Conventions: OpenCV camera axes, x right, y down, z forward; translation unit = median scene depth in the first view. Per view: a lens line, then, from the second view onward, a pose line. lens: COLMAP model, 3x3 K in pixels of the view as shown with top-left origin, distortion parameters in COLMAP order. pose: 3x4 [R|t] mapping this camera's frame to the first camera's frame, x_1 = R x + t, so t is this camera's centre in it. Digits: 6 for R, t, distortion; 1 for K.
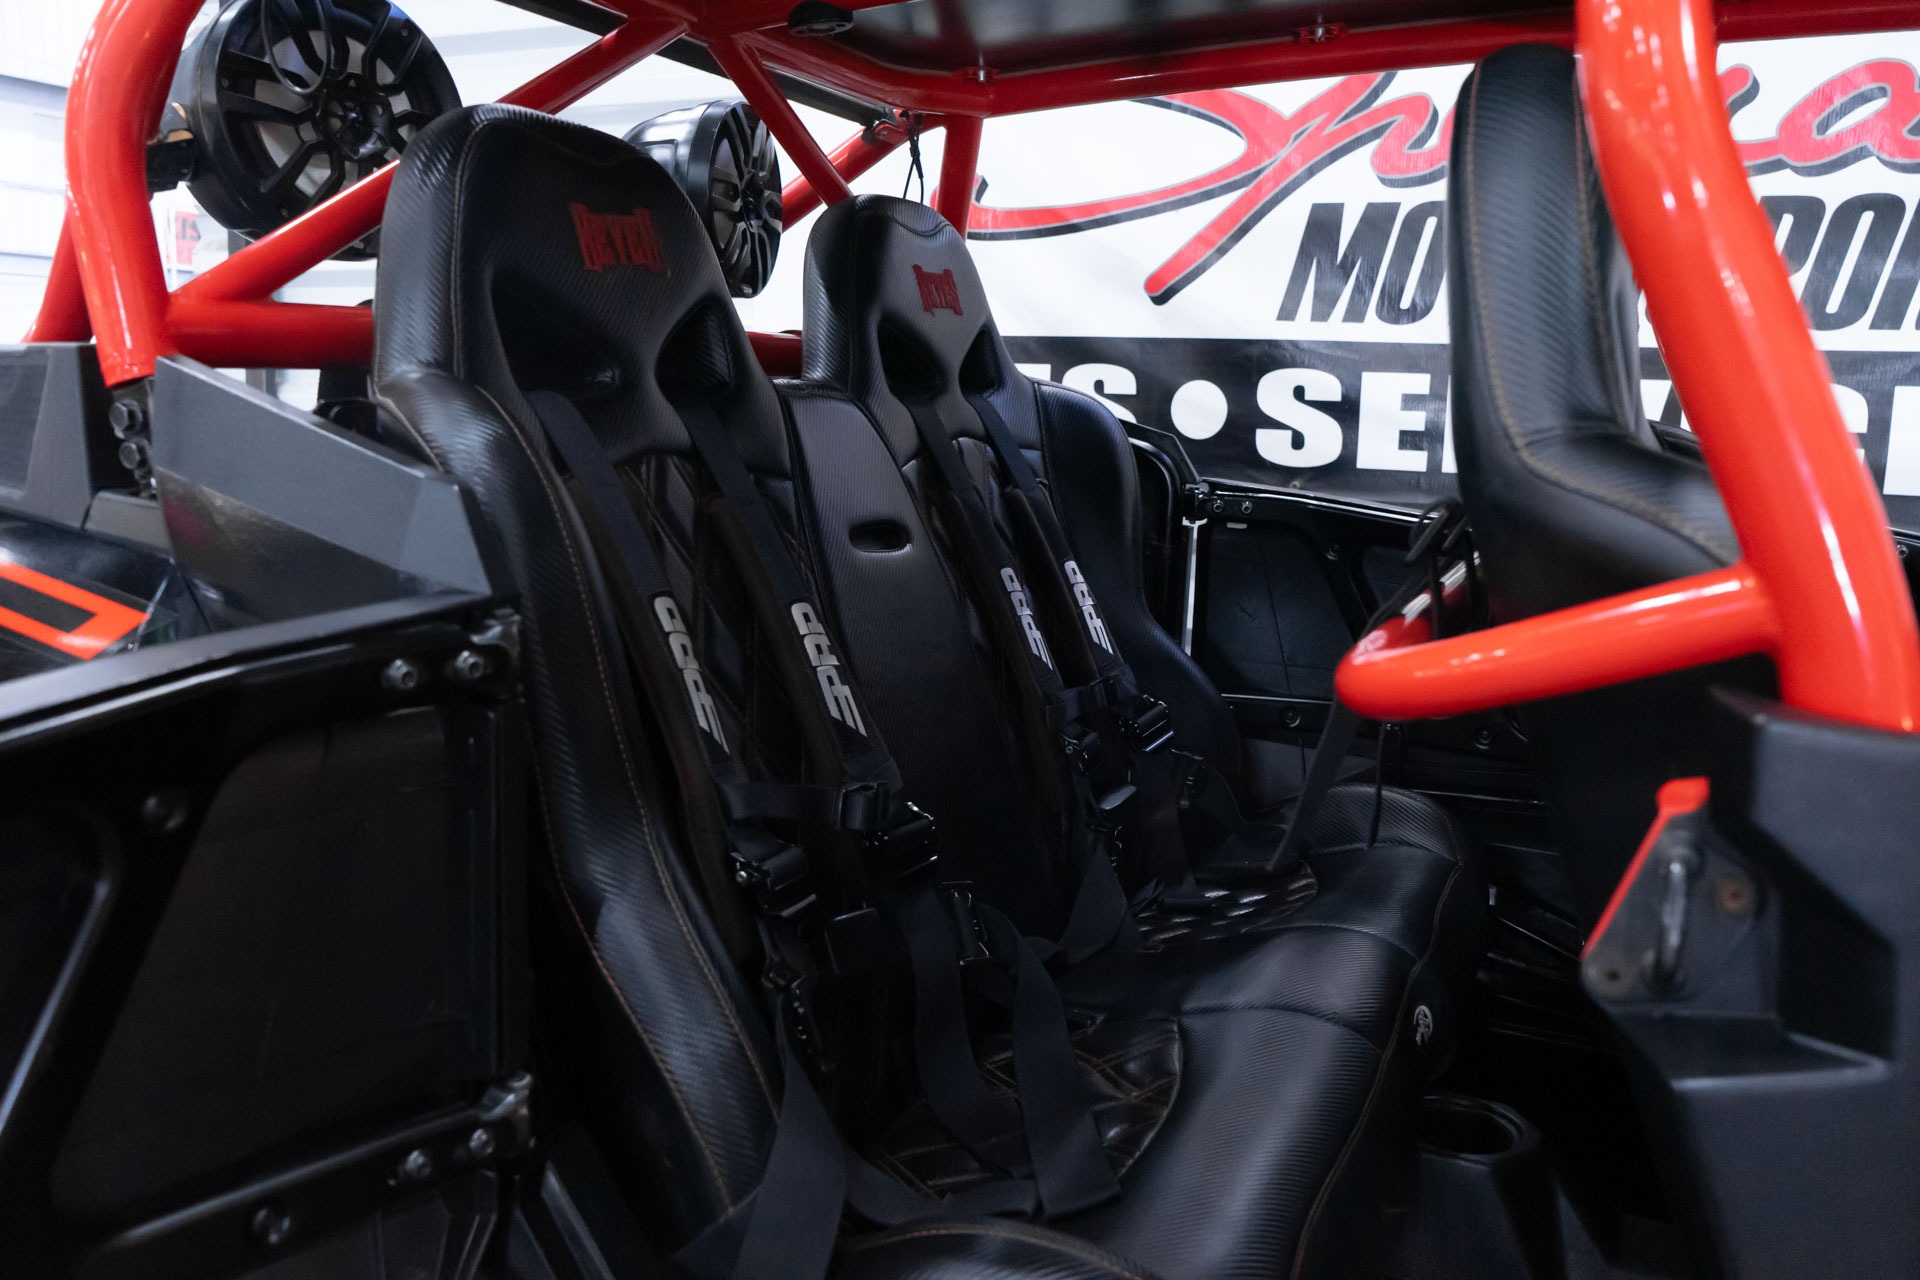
lens RADIAL K [[1536.1, 0, 965.2], [0, 1536.1, 632.6], [0, 0, 1]] dist [-0.012740, 0.012140]
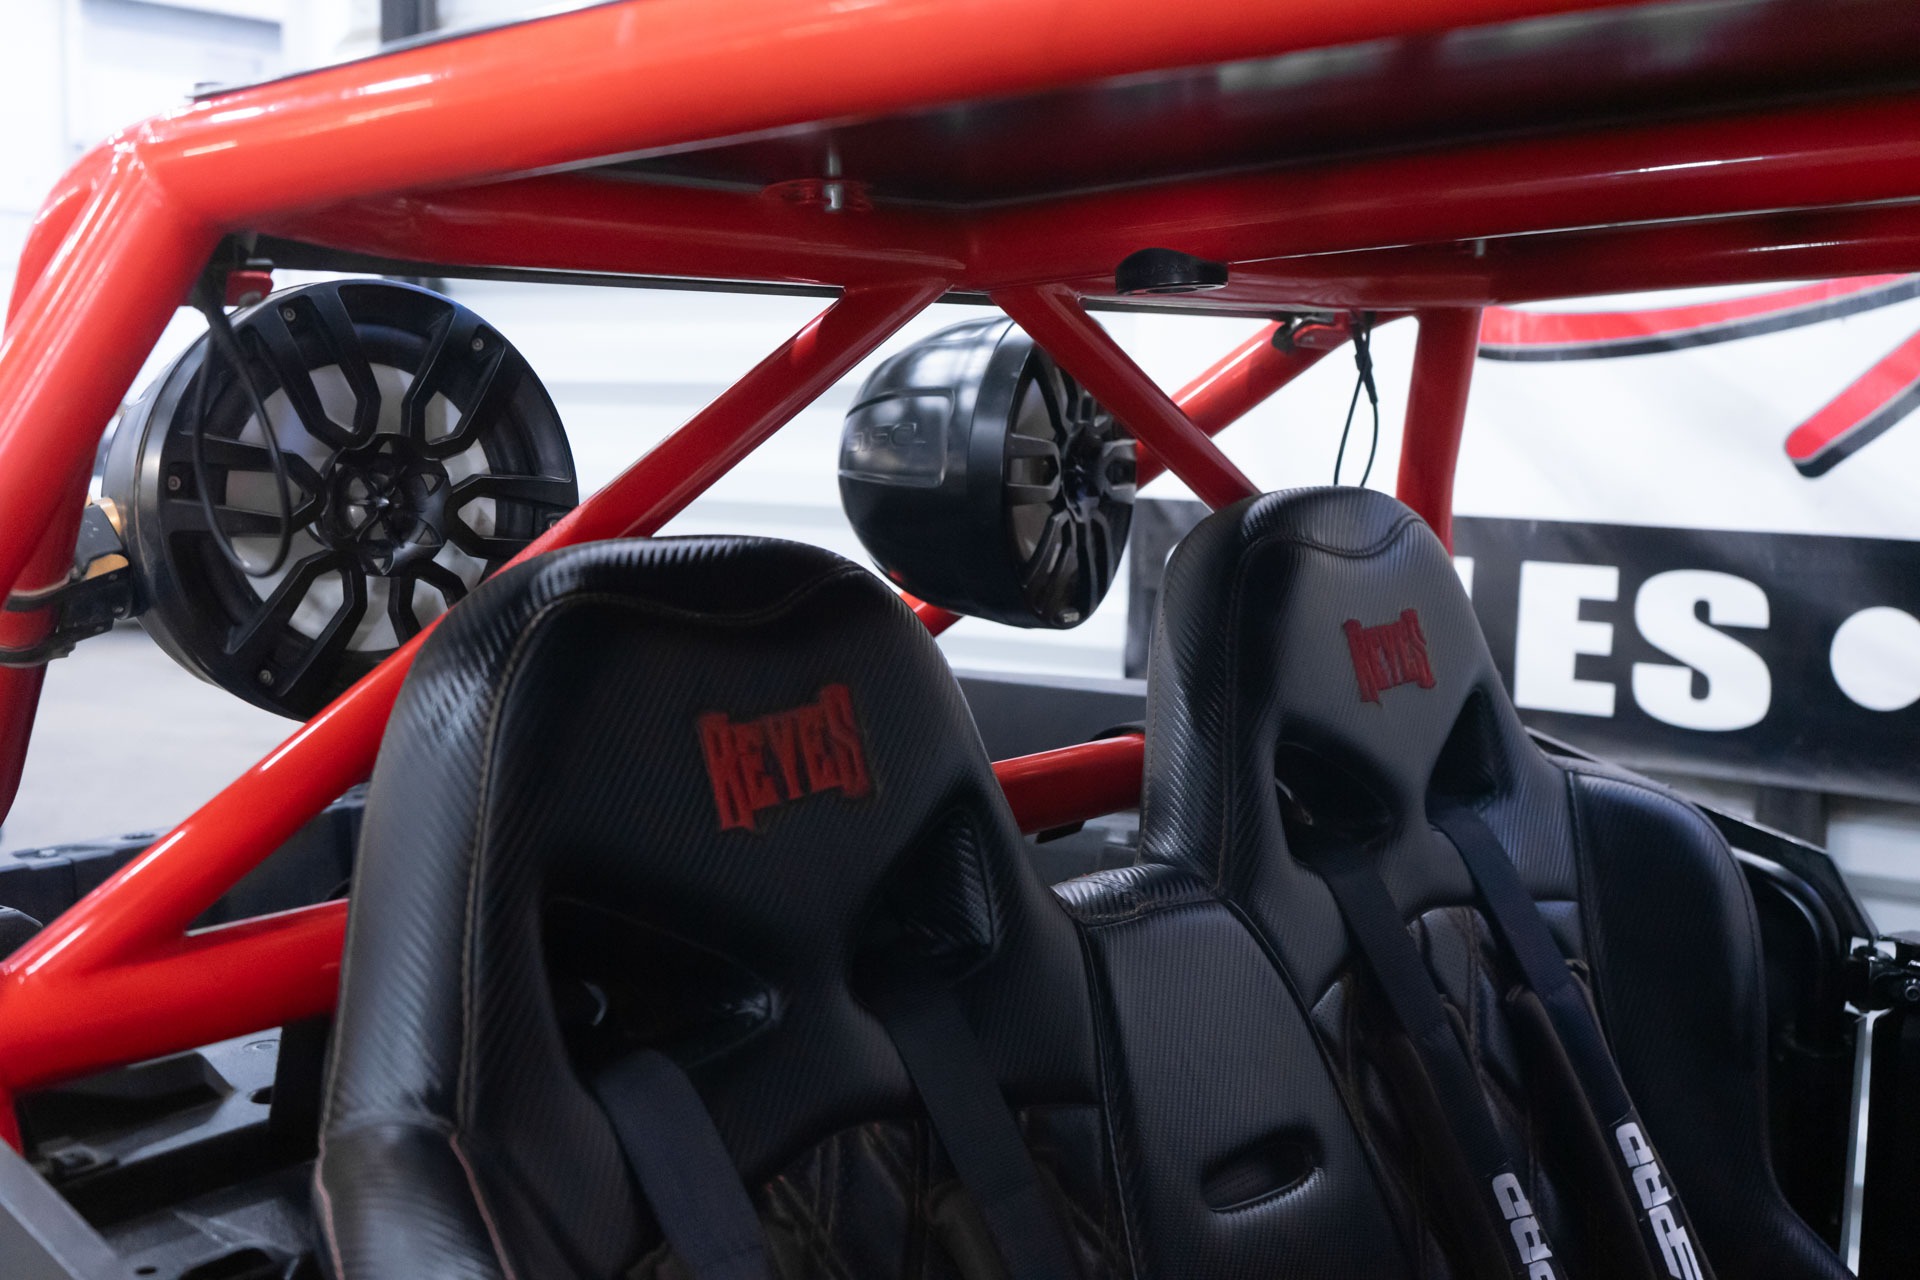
lens RADIAL K [[2333.5, 0, 967.9], [0, 2333.5, 634.4], [0, 0, 1]] dist [0.013342, 0.039756]
pose [[0.974806, 0.012589, -0.222697, 0.022531], [-0.025302, 0.998202, -0.054329, -0.176145], [0.221613, 0.058595, 0.973373, 0.114577]]
